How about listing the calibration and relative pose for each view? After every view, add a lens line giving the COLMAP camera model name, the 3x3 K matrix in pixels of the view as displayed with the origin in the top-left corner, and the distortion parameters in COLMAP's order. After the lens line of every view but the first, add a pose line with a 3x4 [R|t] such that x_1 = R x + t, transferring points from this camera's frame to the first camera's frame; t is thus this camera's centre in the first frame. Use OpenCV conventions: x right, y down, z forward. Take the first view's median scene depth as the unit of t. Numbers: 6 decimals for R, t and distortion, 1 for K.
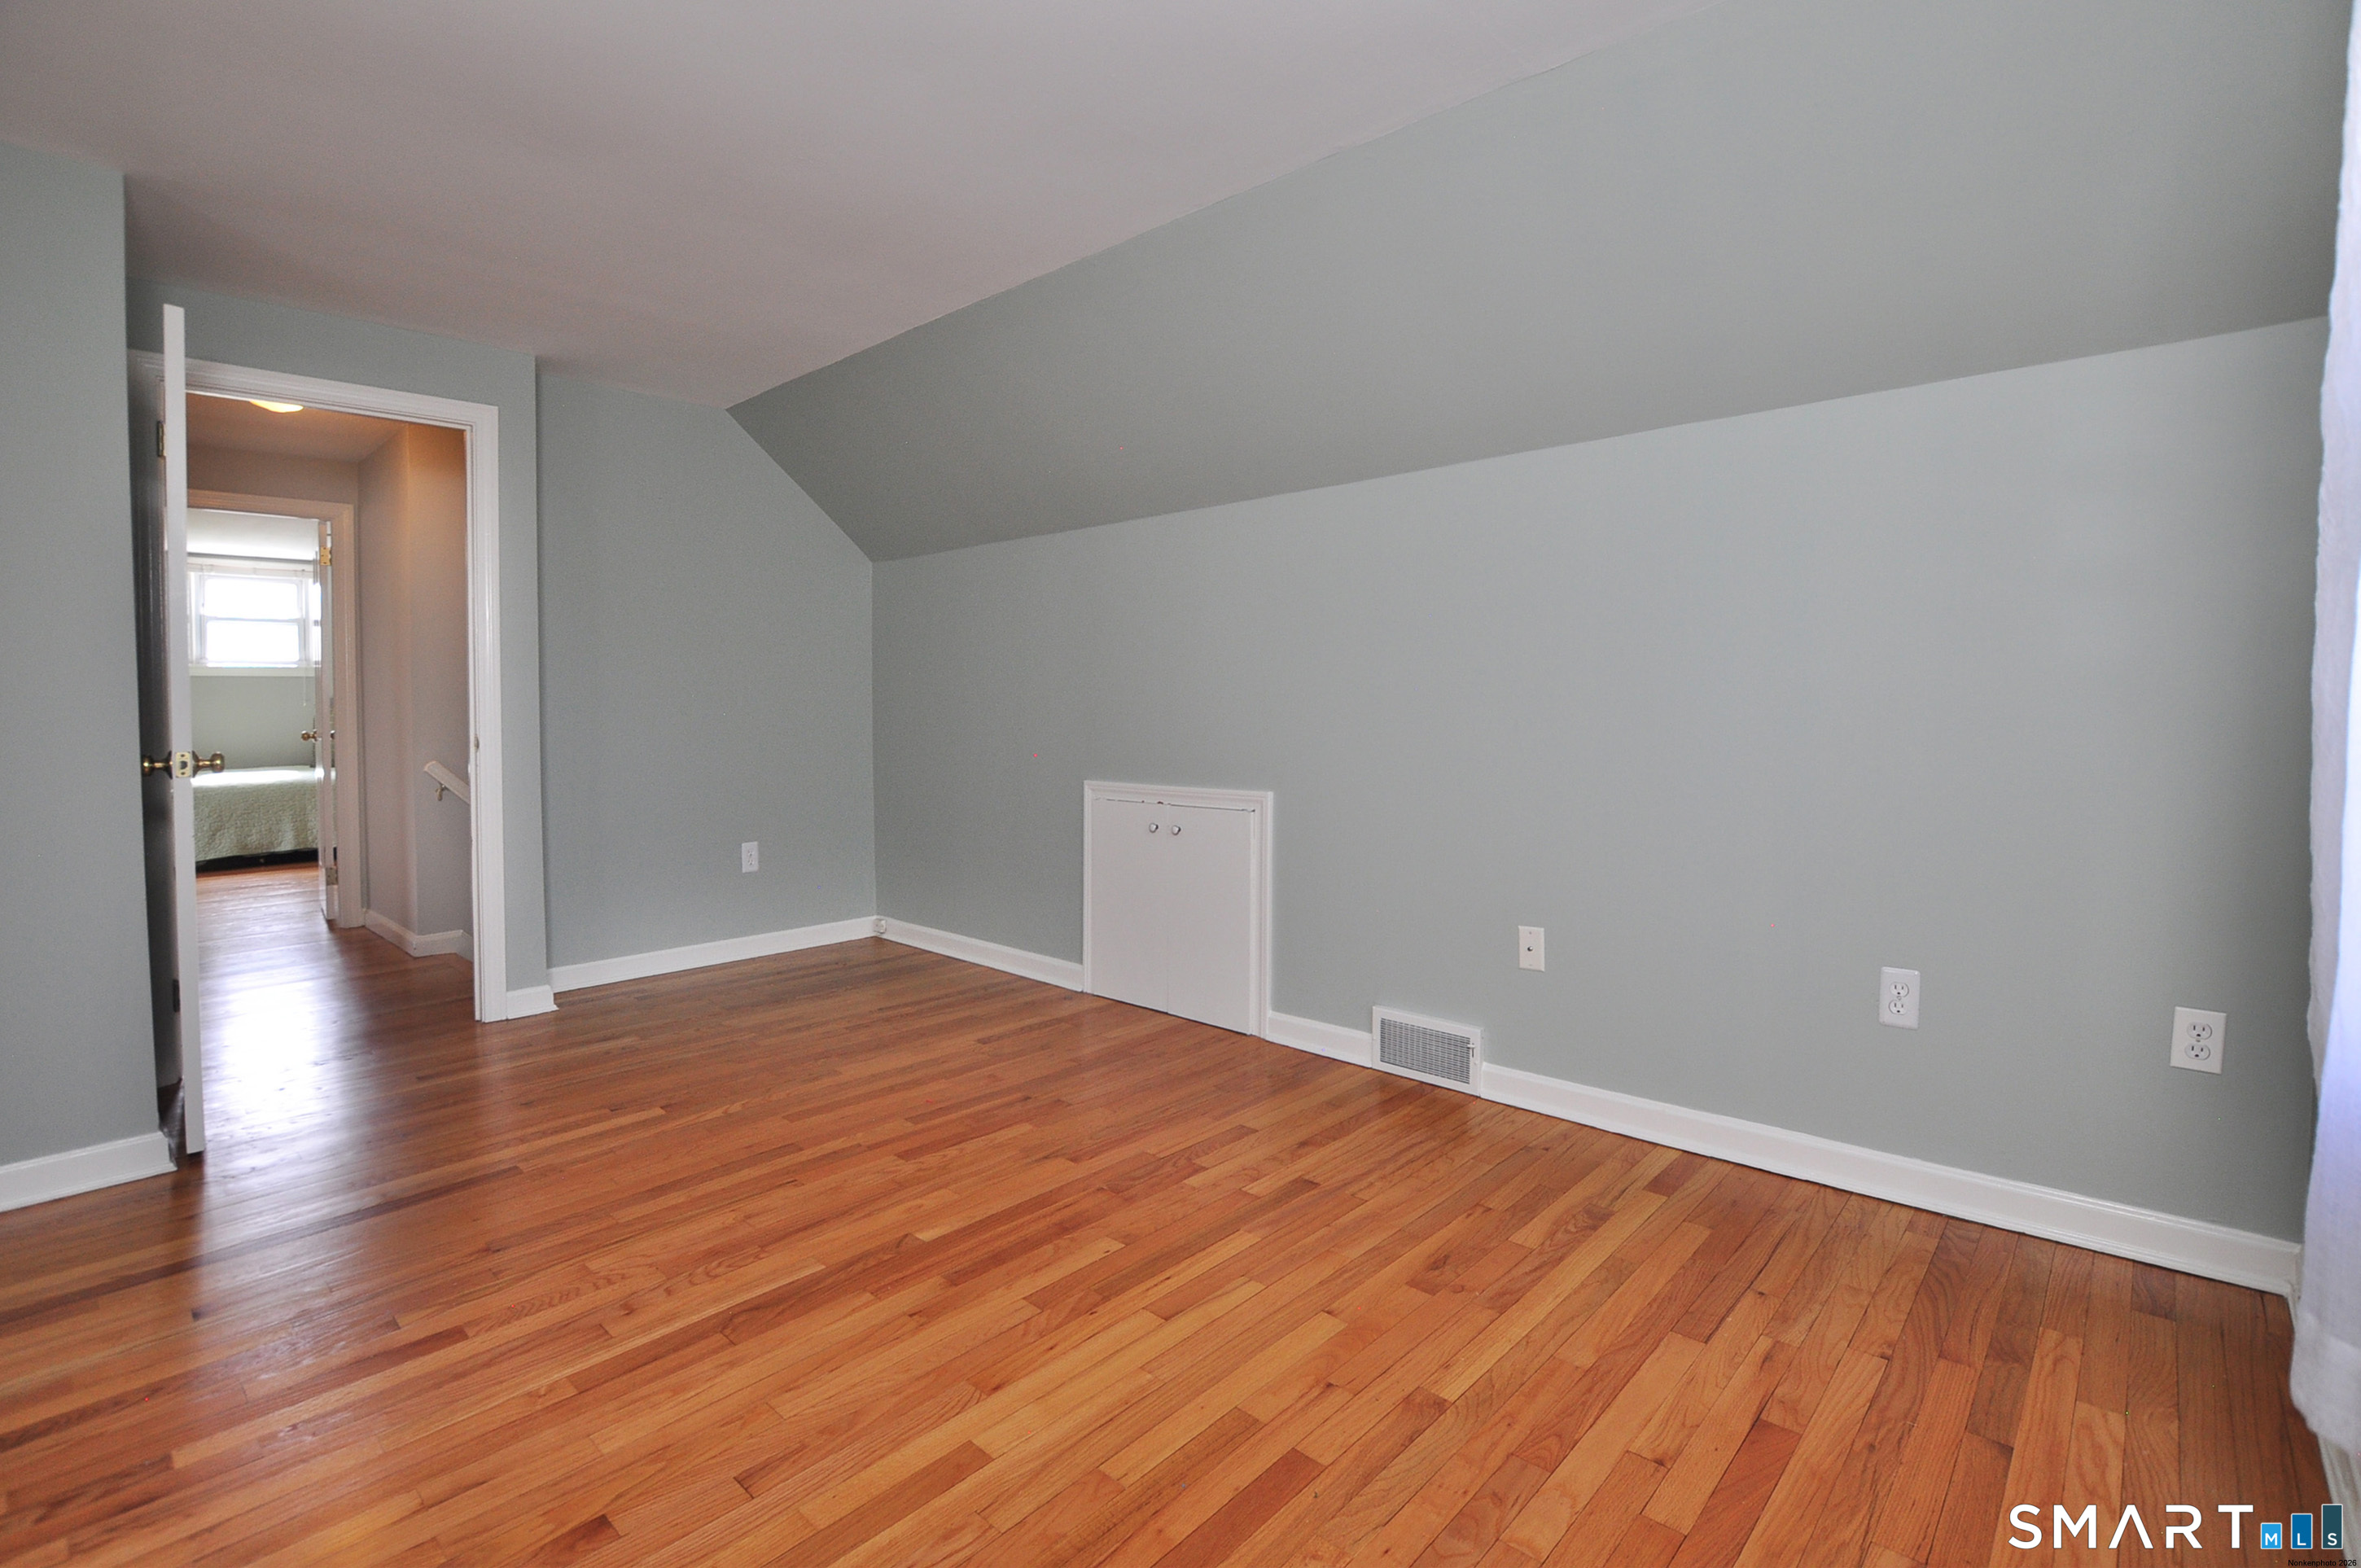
lens RADIAL K [[1056.7, 0, 1189.8], [0, 1056.7, 790.5], [0, 0, 1]] dist [-0.013311, 0.000240]
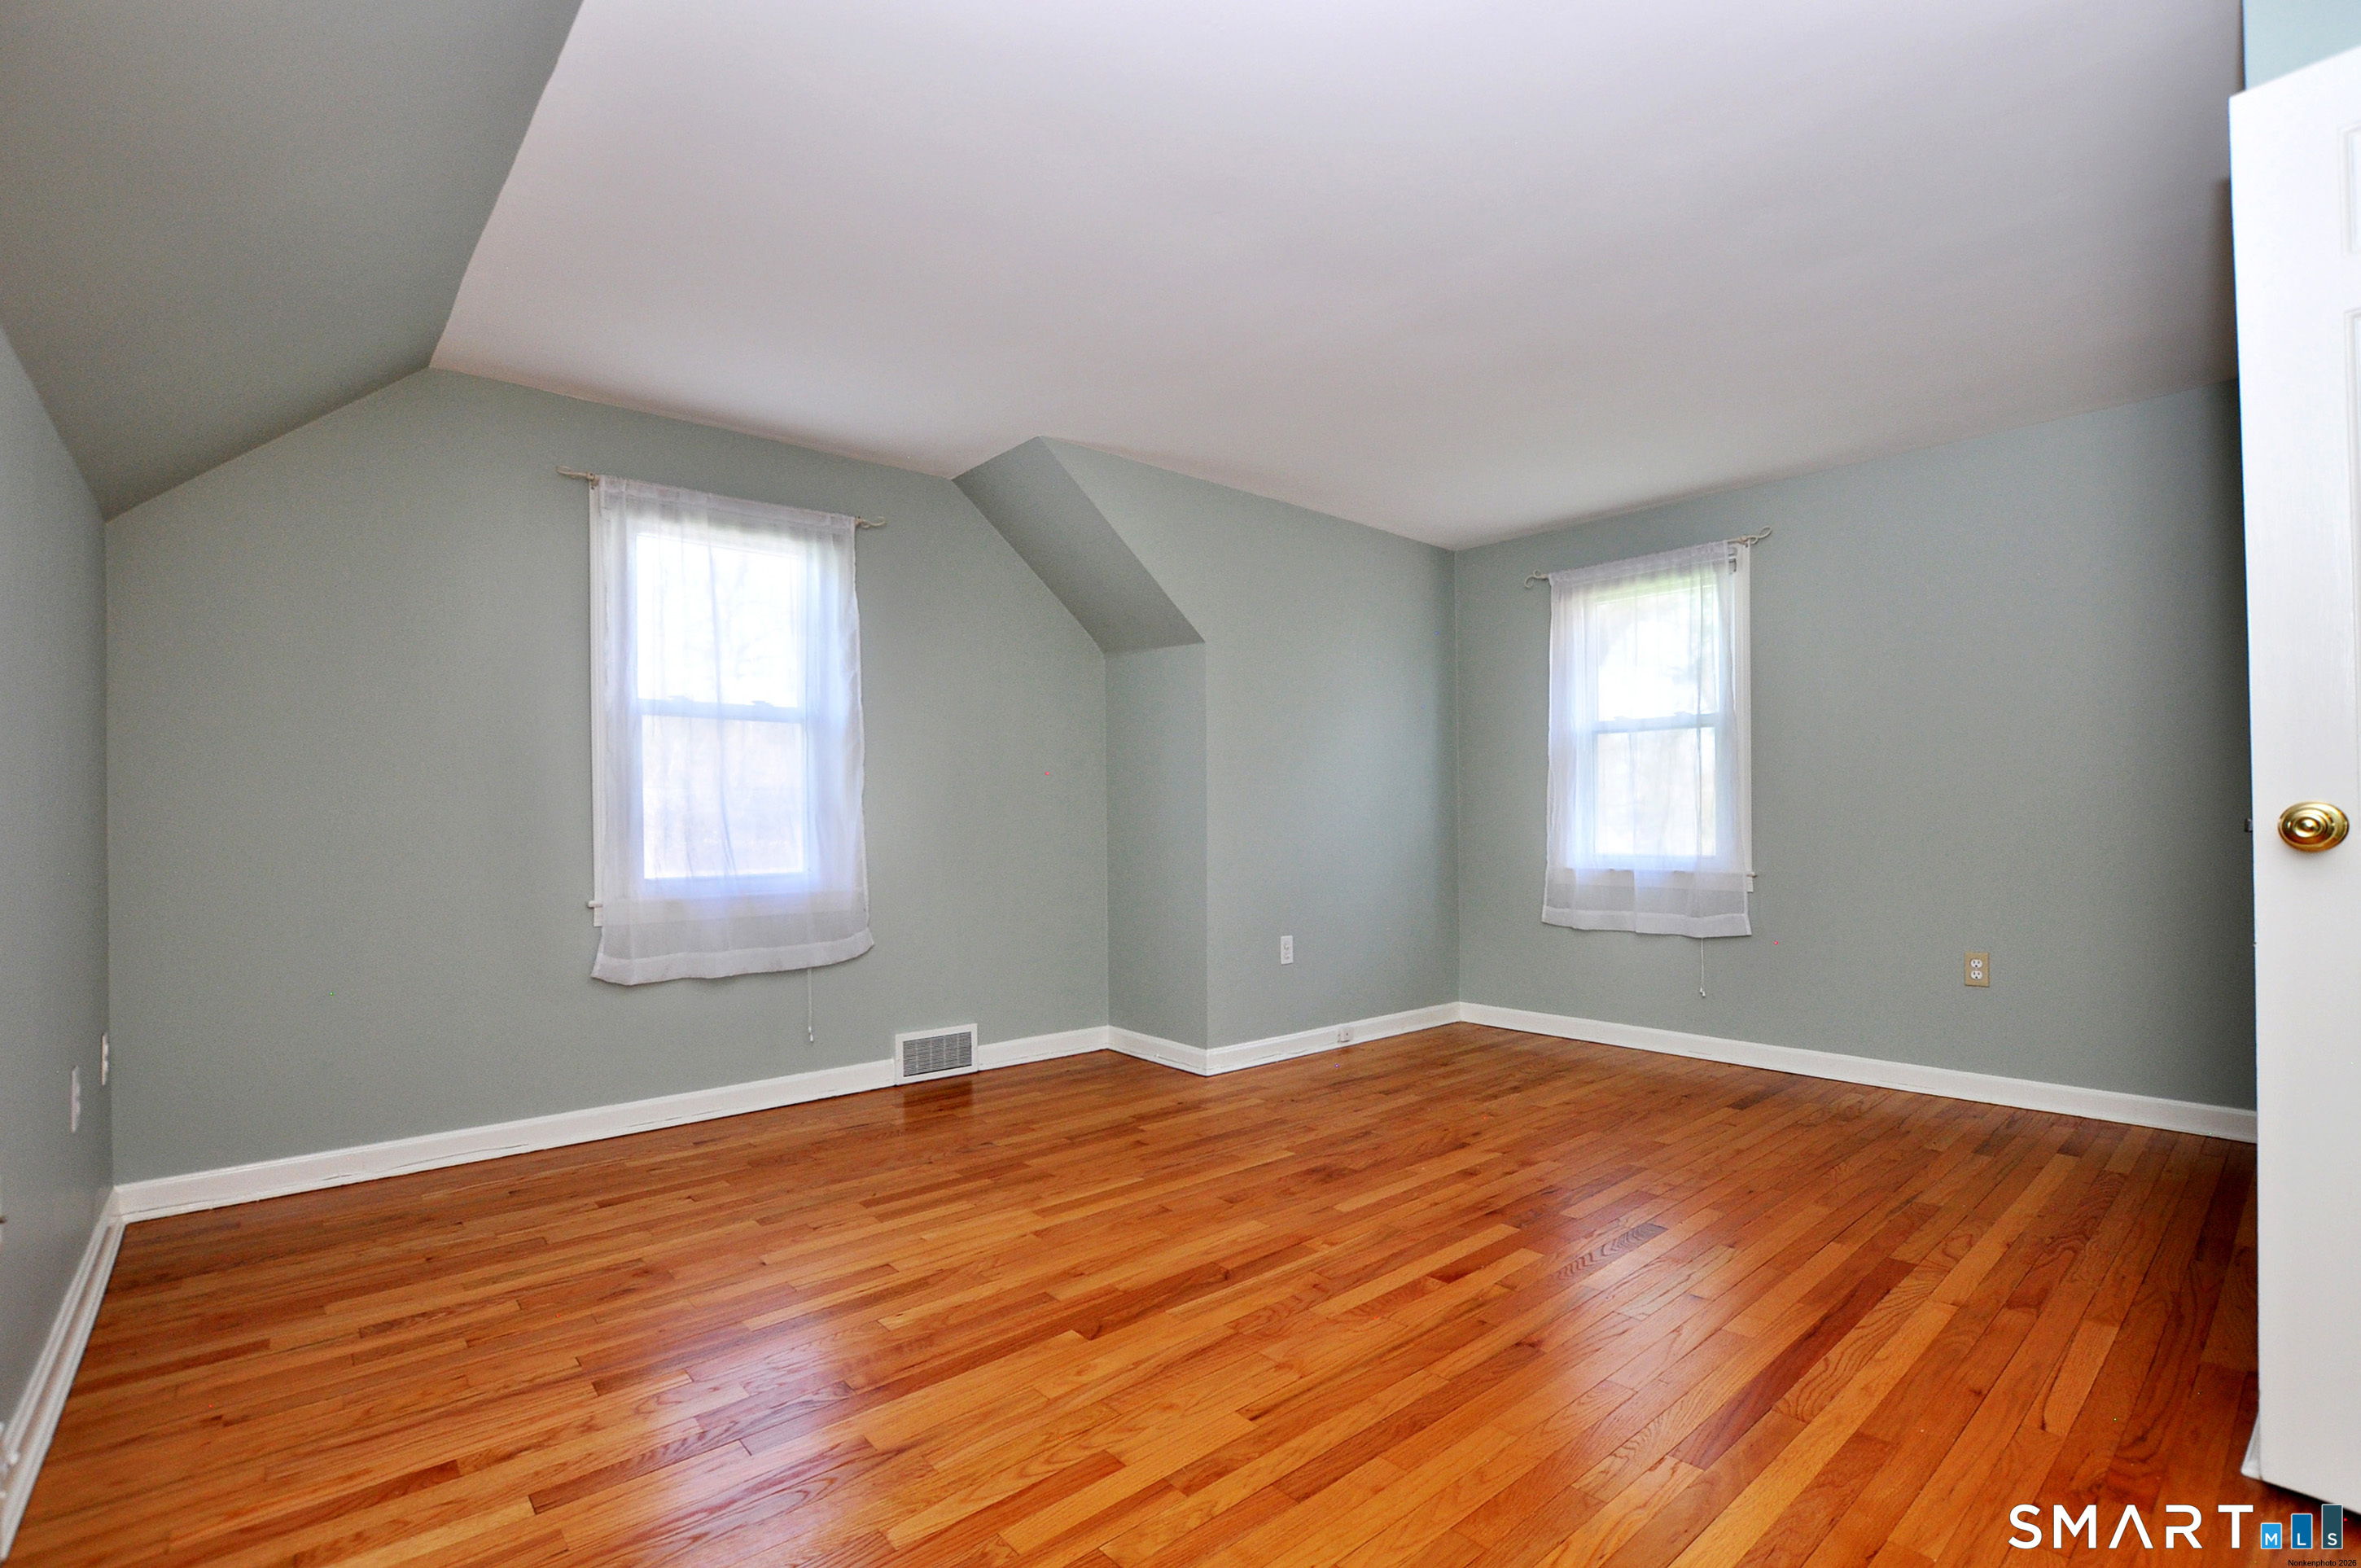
lens RADIAL K [[1056.7, 0, 1189.8], [0, 1056.7, 790.5], [0, 0, 1]] dist [-0.013311, 0.000240]
pose [[-0.993171, 0.019746, 0.114981, -0.471380], [0.025259, 0.998590, 0.046687, -0.110152], [-0.113897, 0.049272, -0.992270, 1.896210]]
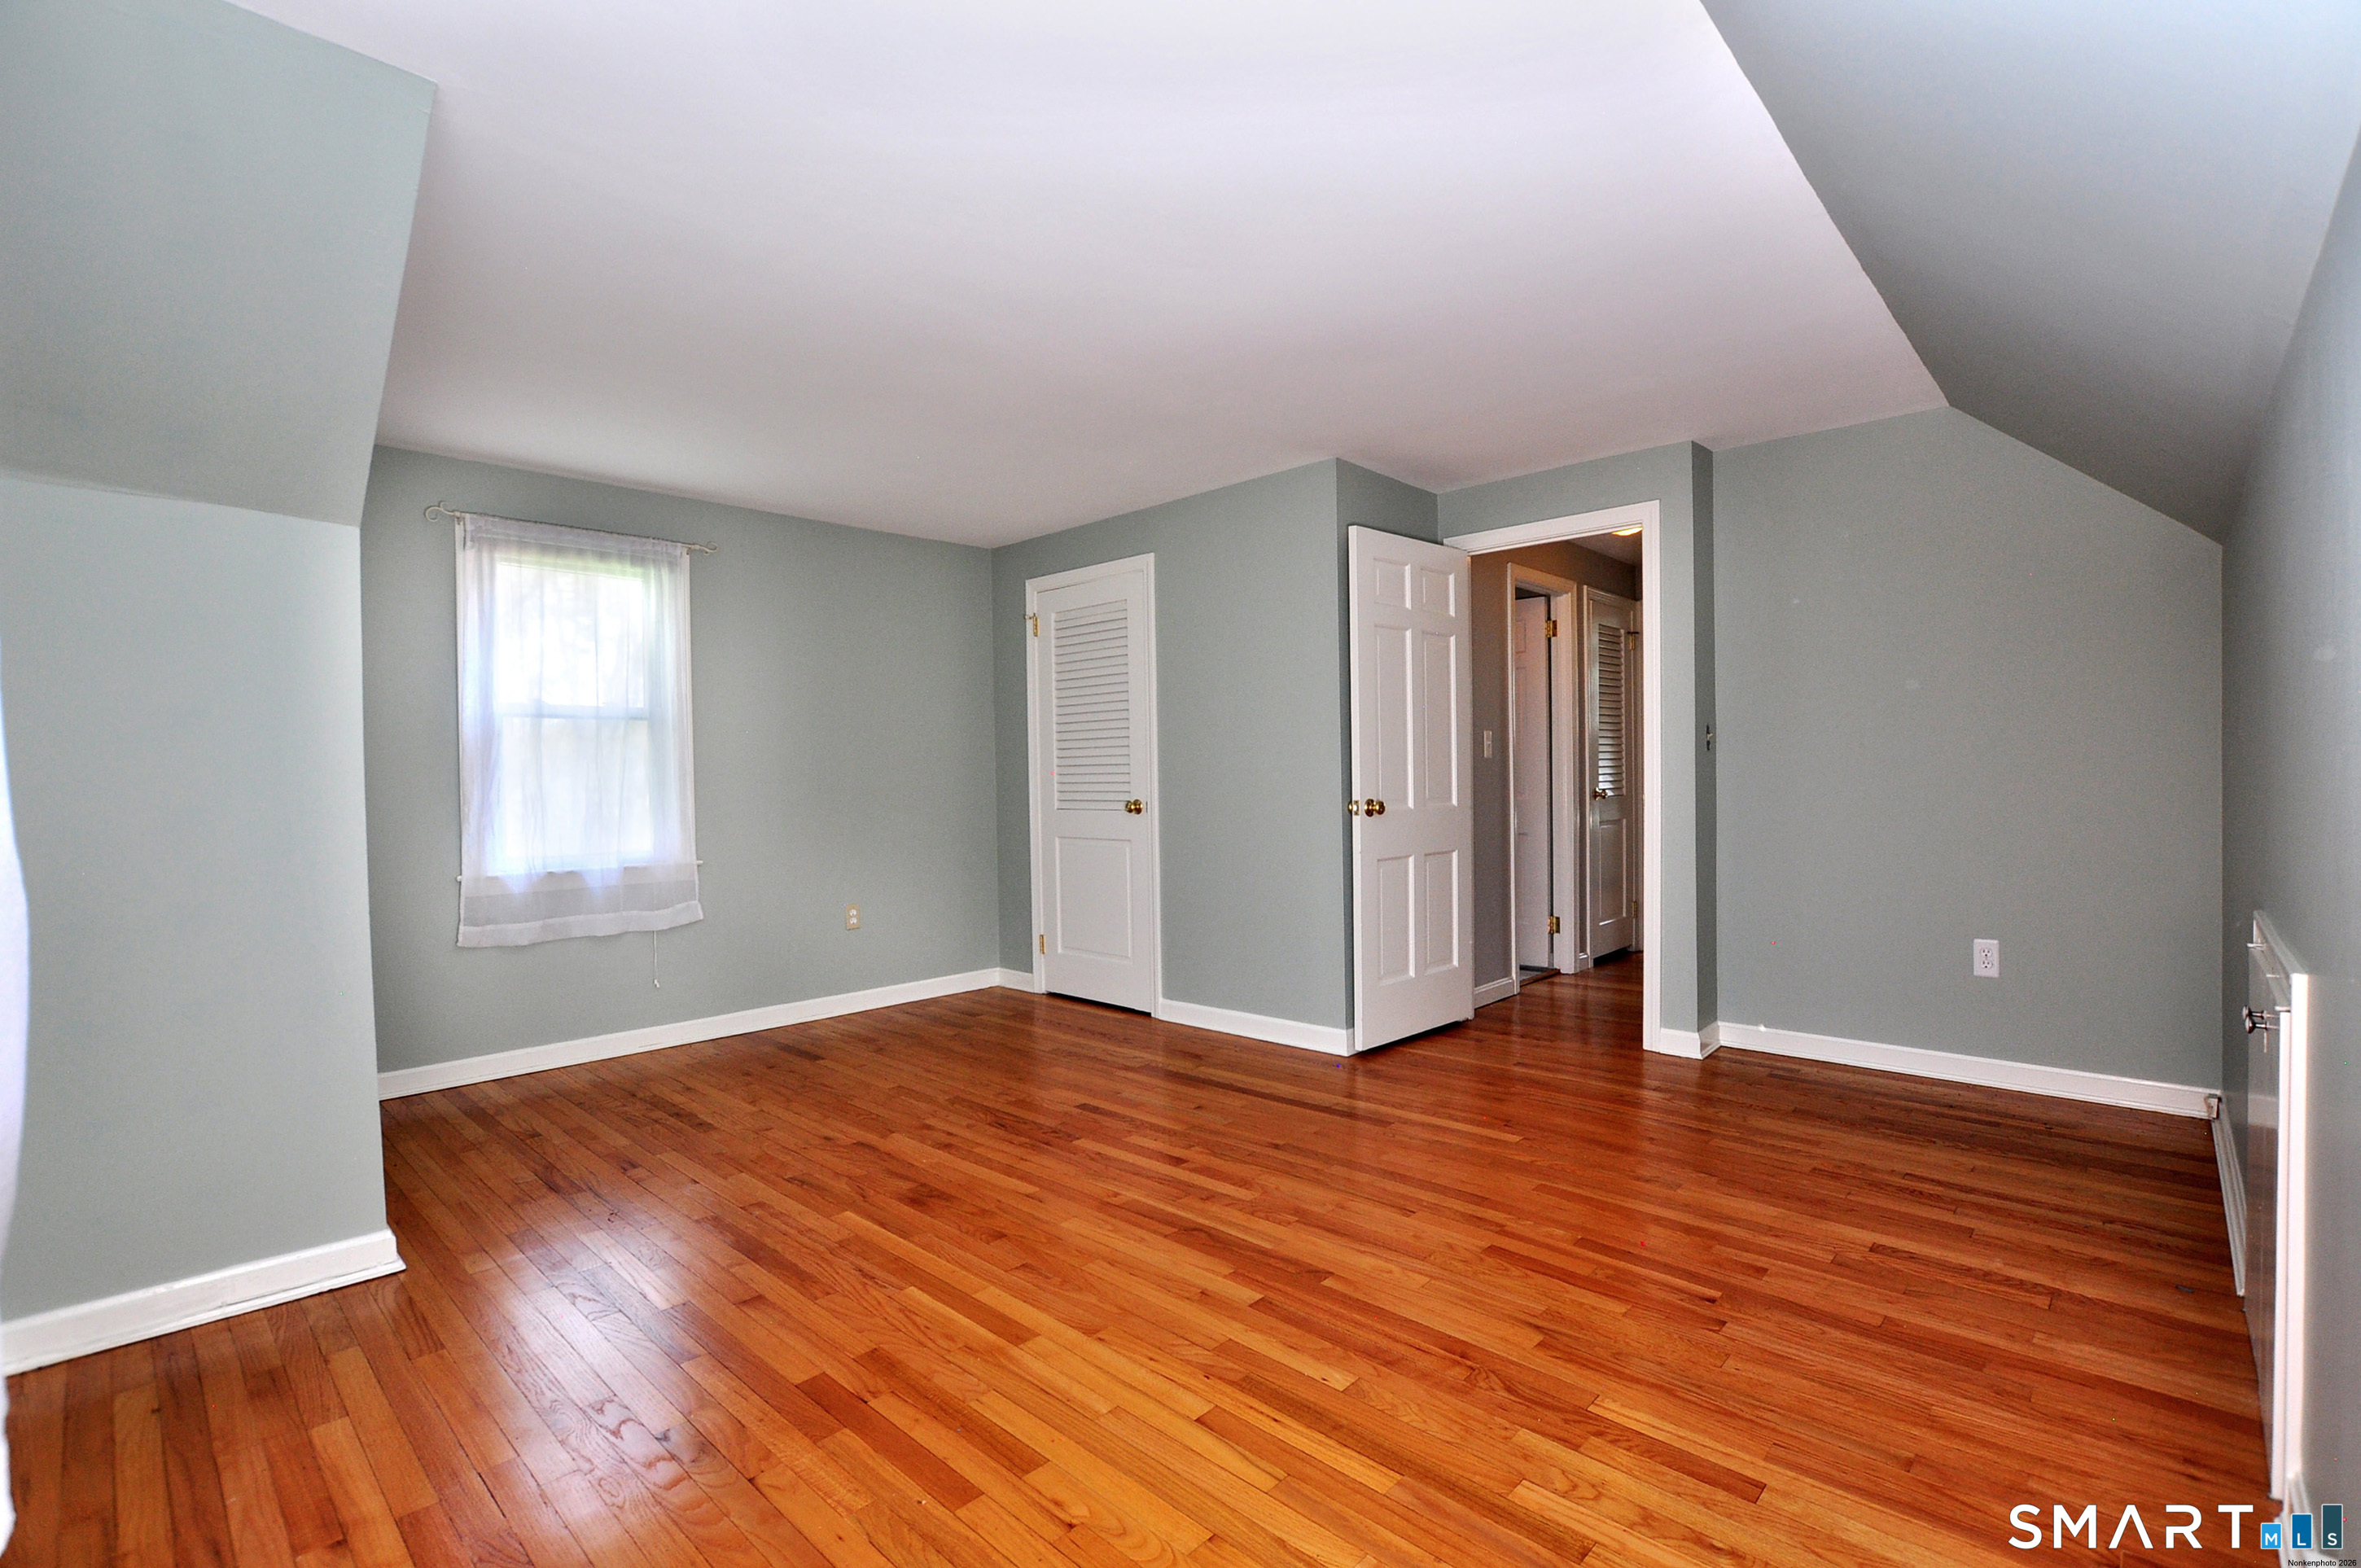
lens RADIAL K [[1071.2, 0, 1173.0], [0, 1071.2, 779.4], [0, 0, 1]] dist [-0.018674, 0.000043]
pose [[-0.020755, 0.009690, -0.999738, 0.823700], [-0.062802, 0.997966, 0.010976, -0.086302], [0.997810, 0.063013, -0.020105, 0.824975]]
